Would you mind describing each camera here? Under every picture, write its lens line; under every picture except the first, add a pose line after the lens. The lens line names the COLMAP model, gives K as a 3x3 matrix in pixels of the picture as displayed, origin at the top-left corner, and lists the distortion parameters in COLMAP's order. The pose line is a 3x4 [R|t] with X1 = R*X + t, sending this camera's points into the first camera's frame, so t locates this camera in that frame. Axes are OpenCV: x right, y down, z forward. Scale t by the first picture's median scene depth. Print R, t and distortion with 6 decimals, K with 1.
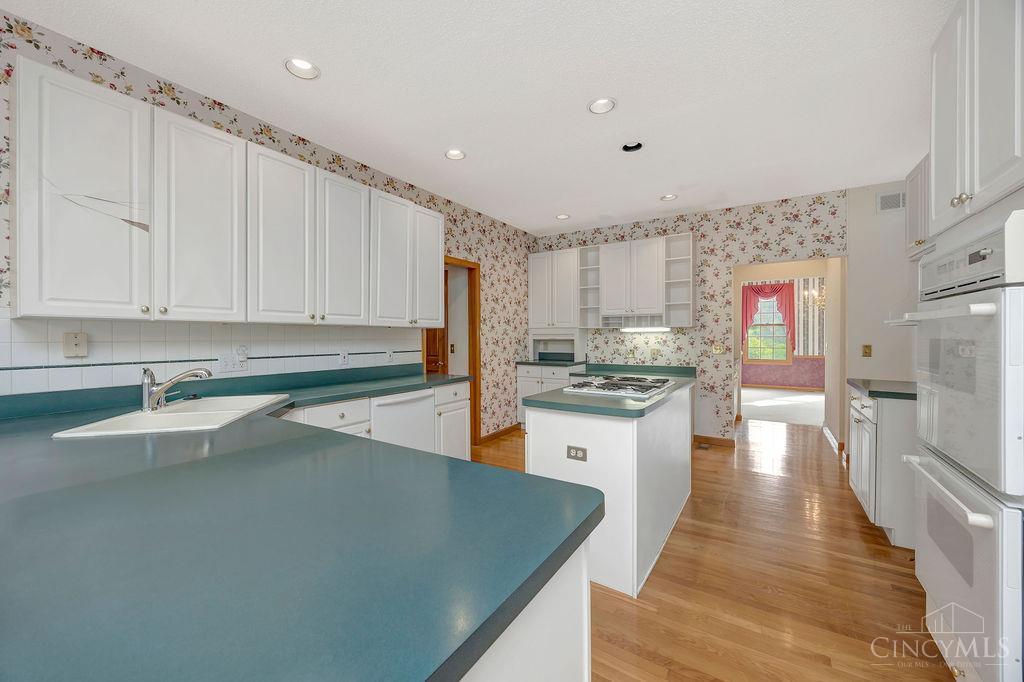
lens RADIAL K [[401.9, 0, 508.8], [0, 401.9, 340.1], [0, 0, 1]] dist [-0.002802, -0.000556]
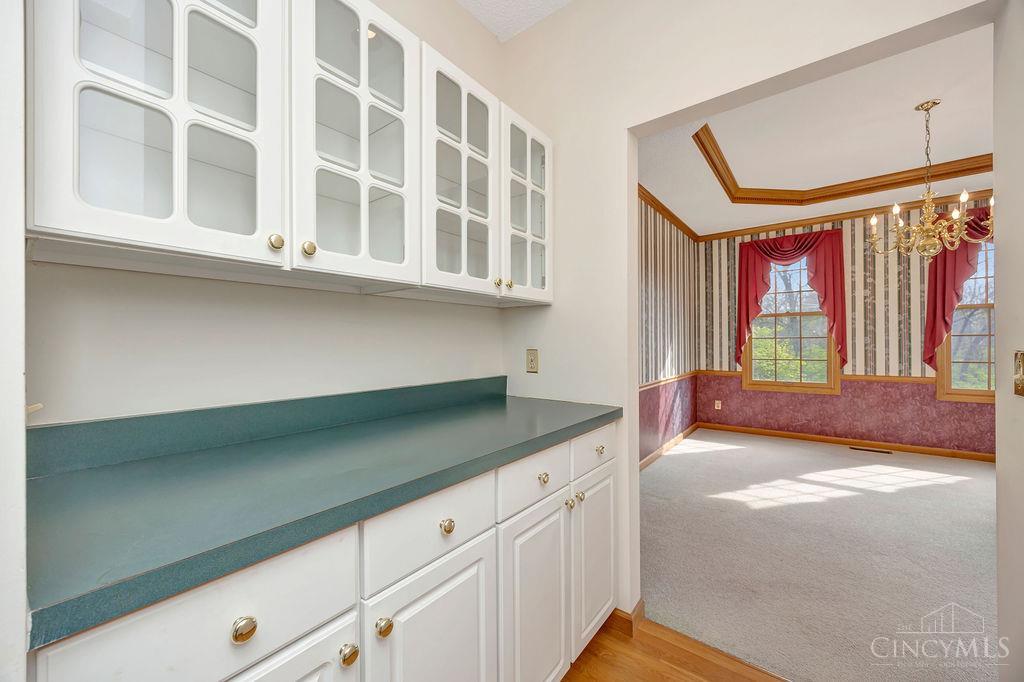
lens RADIAL K [[401.9, 0, 503.4], [0, 401.9, 345.8], [0, 0, 1]] dist [-0.002802, -0.000556]
pose [[0.996802, -0.006330, -0.079658, 0.330514], [0.005851, 0.999963, -0.006235, 0.002877], [0.079695, 0.005749, 0.996803, 0.472554]]
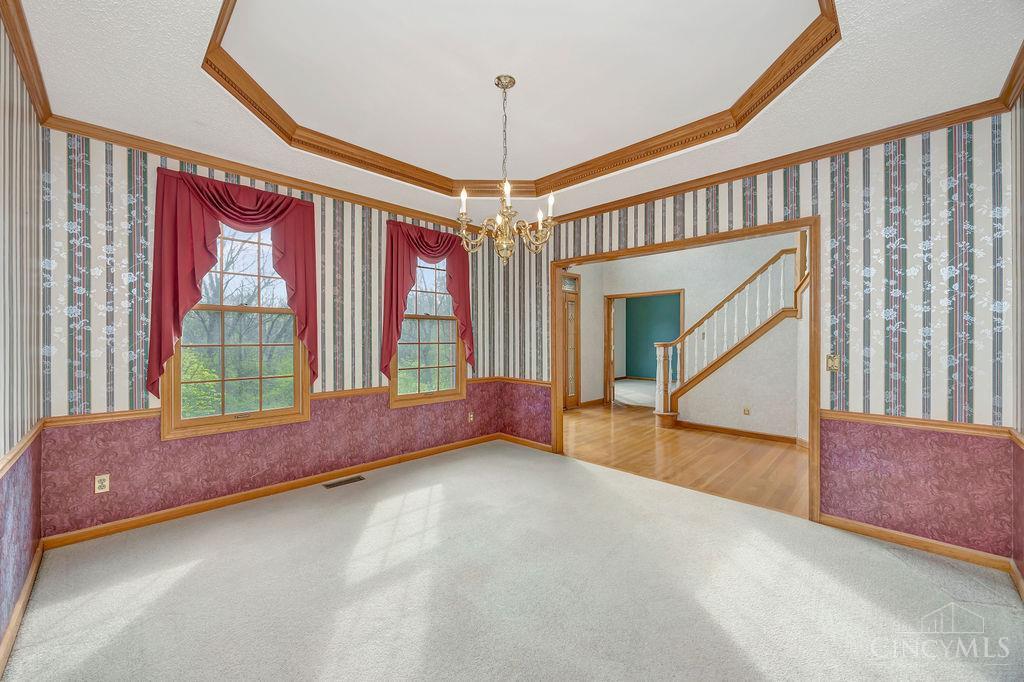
lens RADIAL K [[401.9, 0, 525.4], [0, 401.9, 339.0], [0, 0, 1]] dist [-0.002802, -0.000556]
pose [[0.152802, -0.004689, 0.988246, 0.362418], [0.001491, 0.999989, 0.004514, -0.015214], [-0.988256, 0.000784, 0.152807, 0.740880]]
